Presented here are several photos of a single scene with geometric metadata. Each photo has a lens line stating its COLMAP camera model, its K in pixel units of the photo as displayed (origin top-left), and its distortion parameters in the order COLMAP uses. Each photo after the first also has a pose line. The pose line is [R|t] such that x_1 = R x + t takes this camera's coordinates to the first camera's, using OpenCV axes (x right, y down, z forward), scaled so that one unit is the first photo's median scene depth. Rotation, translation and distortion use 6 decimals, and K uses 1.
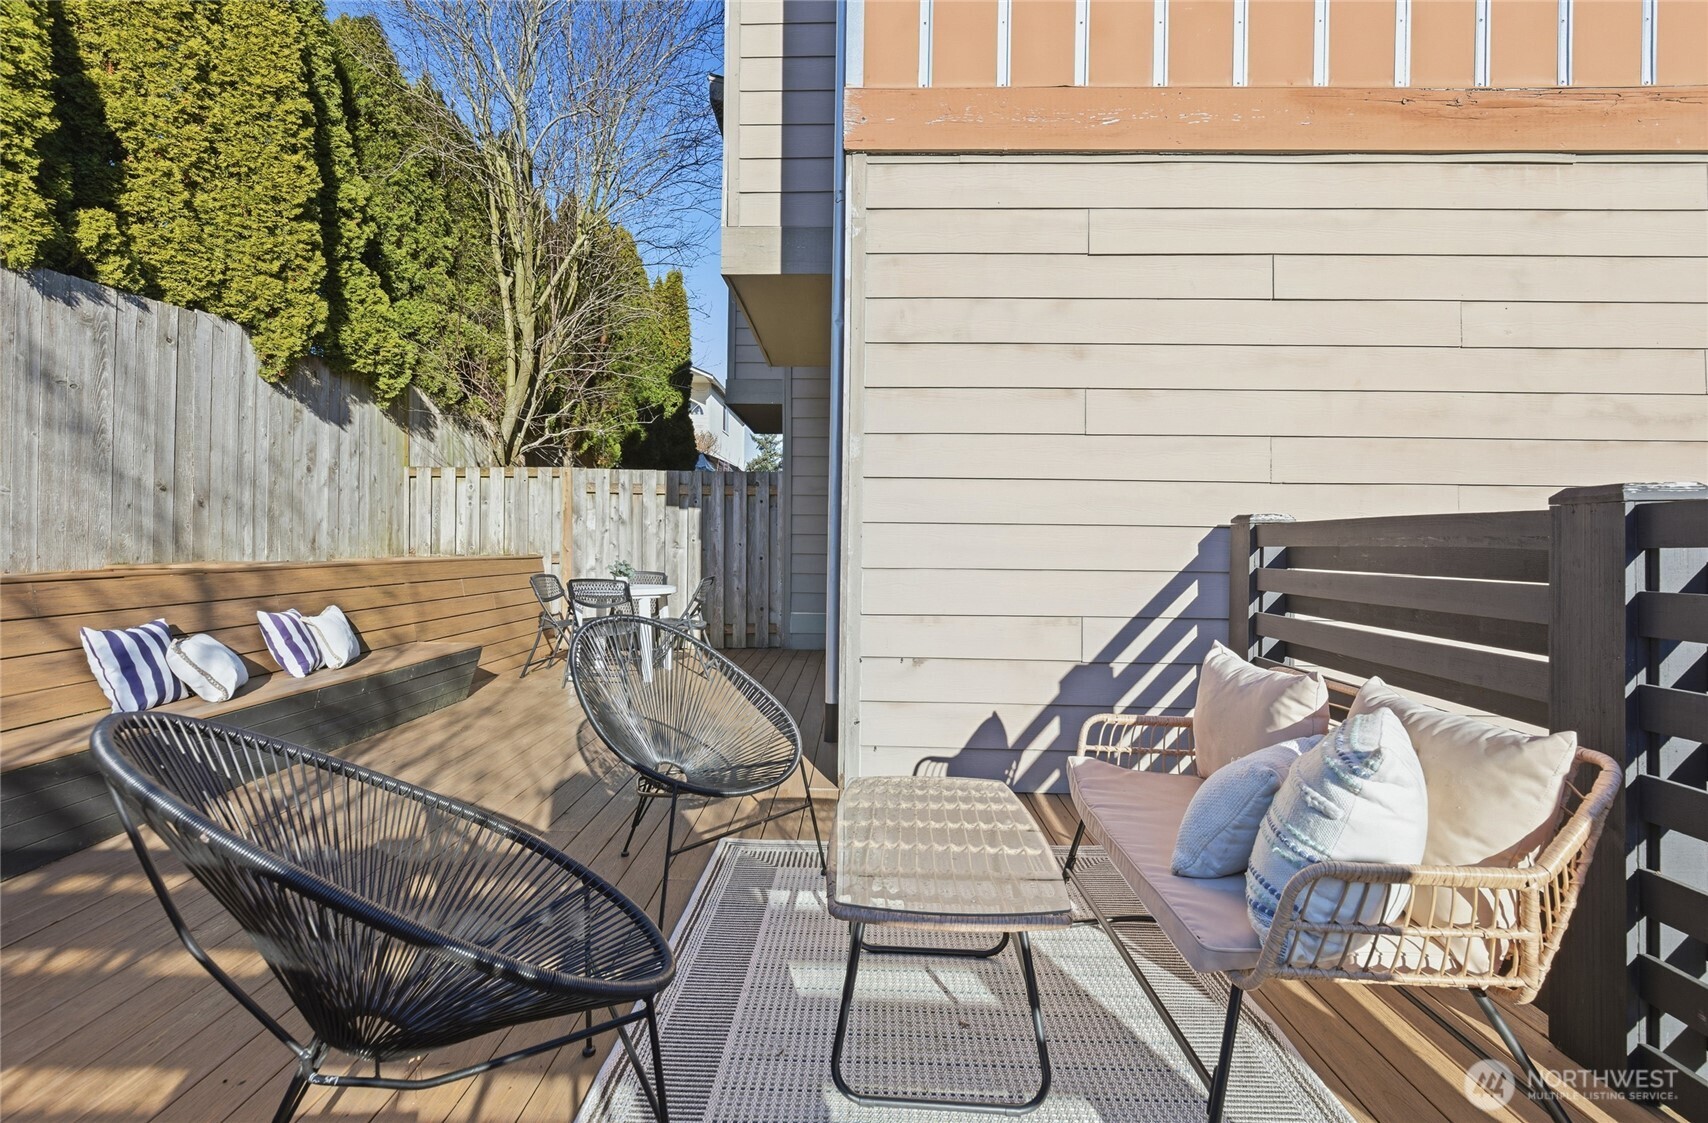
lens RADIAL K [[806.4, 0, 852.7], [0, 806.4, 545.6], [0, 0, 1]] dist [0.000903, 0.001810]
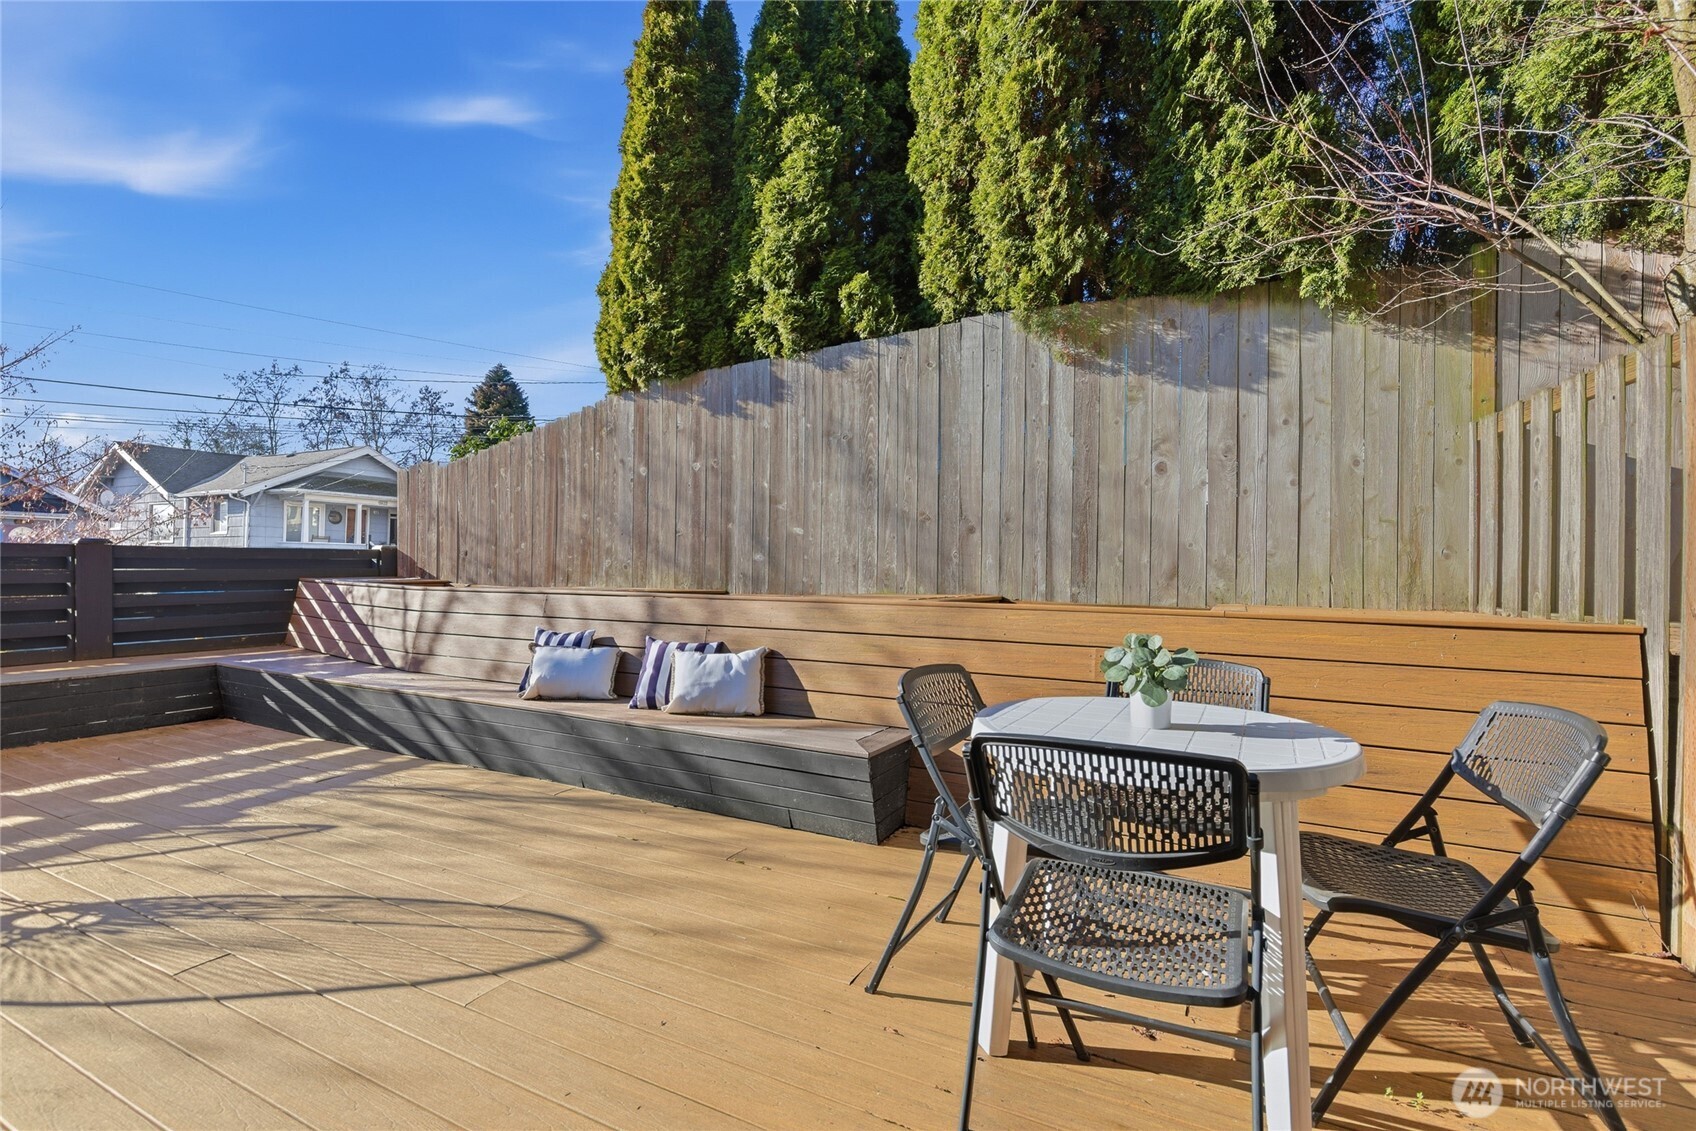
lens RADIAL K [[775.5, 0, 848.0], [0, 775.5, 565.5], [0, 0, 1]] dist [-0.001015, -0.000067]
pose [[-0.443849, -0.012761, -0.896011, 0.025989], [-0.016864, 0.999840, -0.005886, -0.004834], [0.895943, 0.012498, -0.443993, 1.165434]]
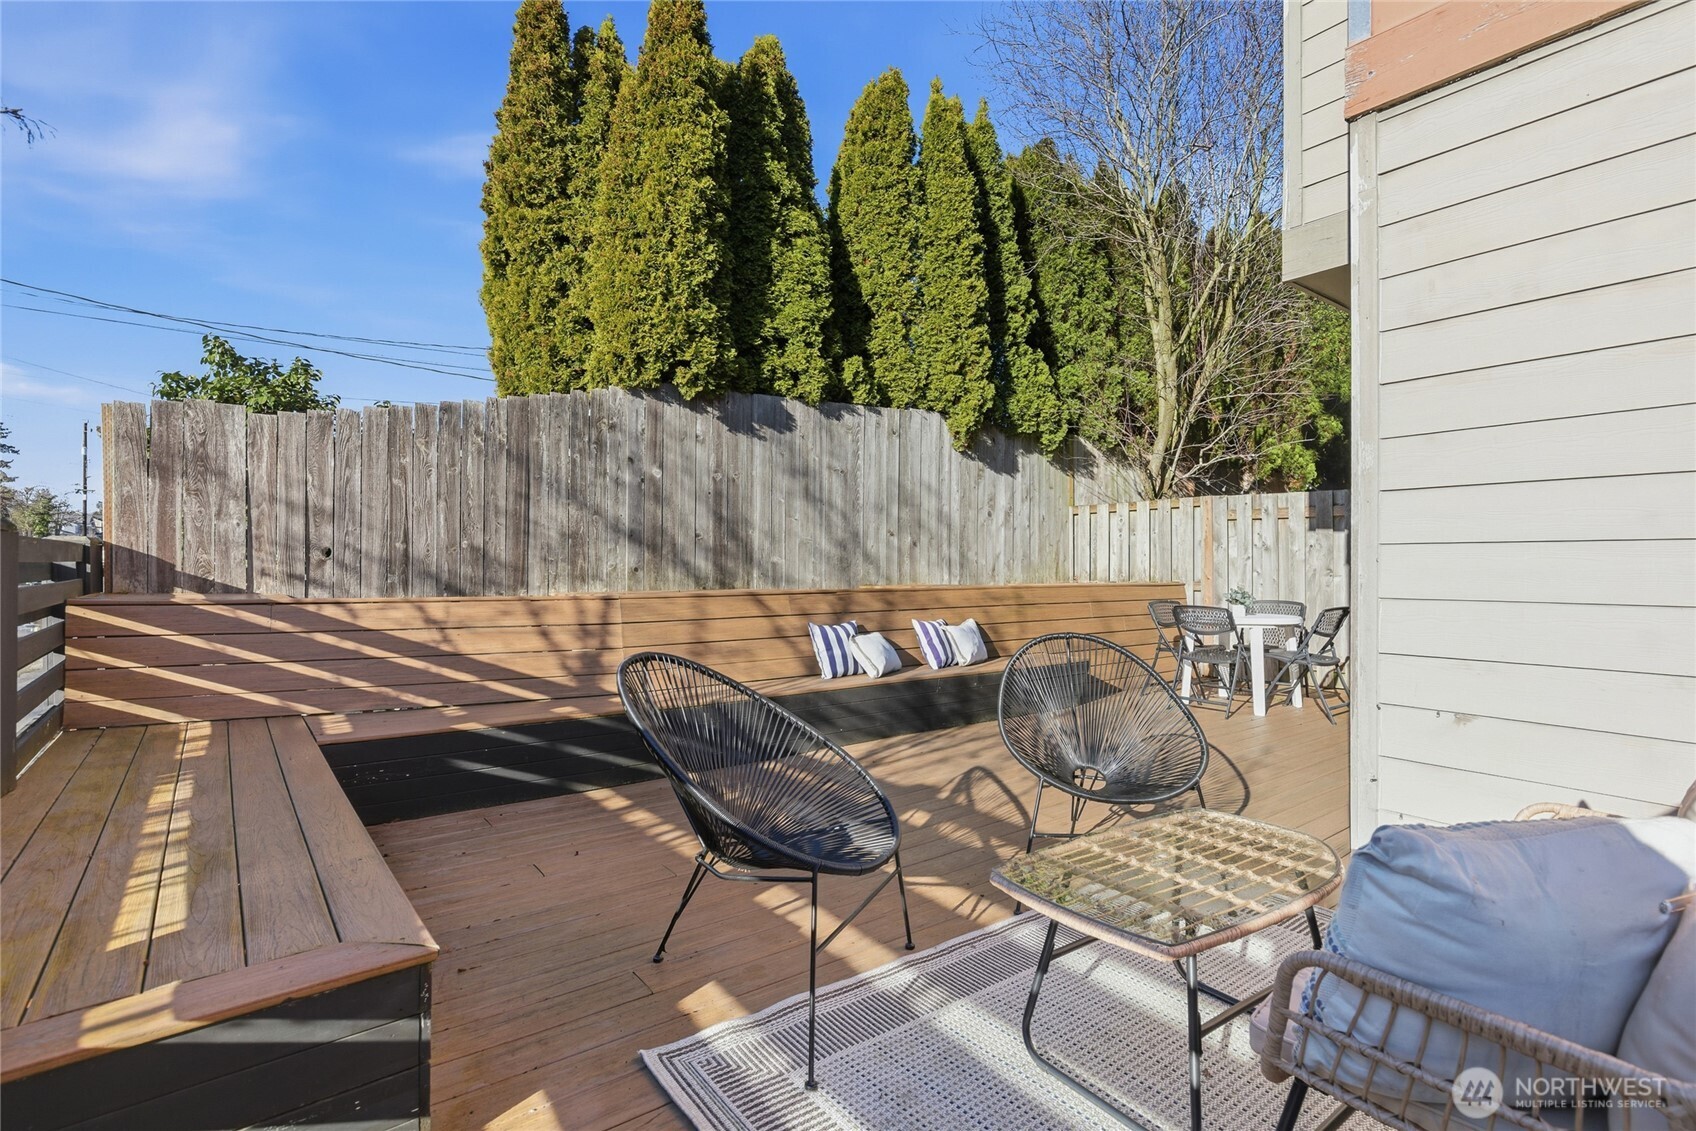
lens RADIAL K [[802.5, 0, 848.0], [0, 802.5, 565.5], [0, 0, 1]] dist [-0.002002, 0.000094]
pose [[0.622509, -0.008374, -0.782568, 0.209829], [-0.000494, 0.999938, -0.011093, 0.002113], [0.782613, 0.007292, 0.622466, 0.026024]]
